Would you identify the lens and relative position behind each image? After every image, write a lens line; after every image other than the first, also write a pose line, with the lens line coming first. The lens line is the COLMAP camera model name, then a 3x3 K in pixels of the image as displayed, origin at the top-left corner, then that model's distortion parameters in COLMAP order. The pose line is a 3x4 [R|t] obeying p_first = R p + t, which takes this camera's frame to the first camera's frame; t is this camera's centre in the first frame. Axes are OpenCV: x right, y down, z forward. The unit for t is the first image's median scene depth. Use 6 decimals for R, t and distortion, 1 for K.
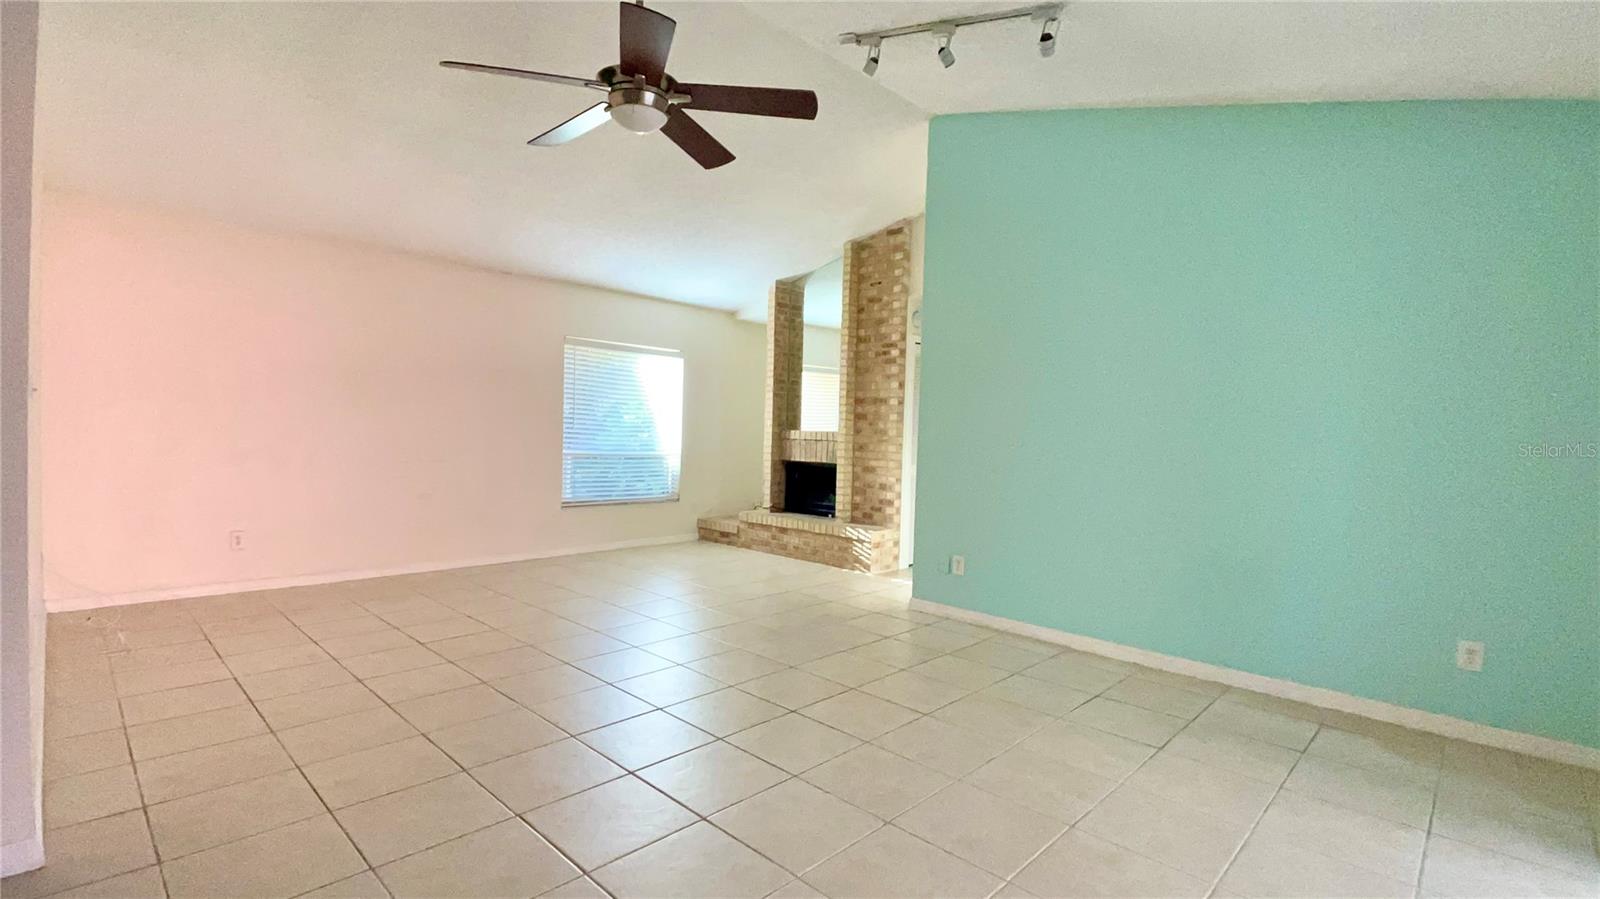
lens RADIAL K [[726.8, 0, 797.0], [0, 726.8, 454.8], [0, 0, 1]] dist [0.063103, -0.045059]
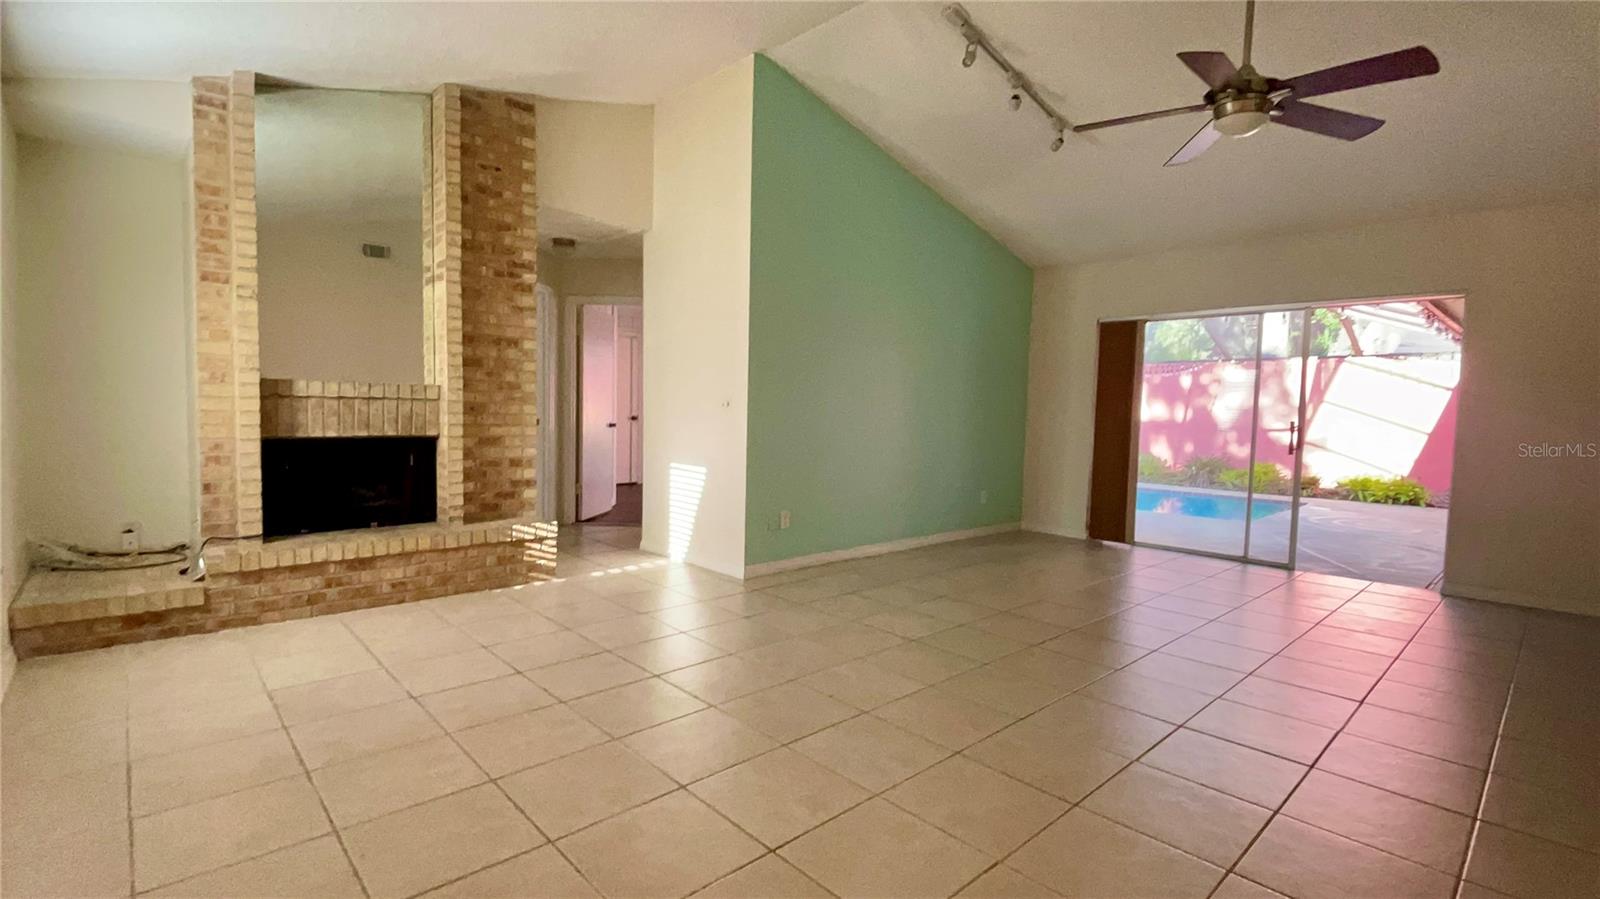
lens RADIAL K [[726.8, 0, 797.0], [0, 726.8, 454.8], [0, 0, 1]] dist [0.063103, -0.045059]
pose [[0.043178, -0.087278, 0.995248, -0.584295], [0.015597, 0.996114, 0.086677, -0.022166], [-0.998946, 0.011781, 0.044372, 0.680558]]
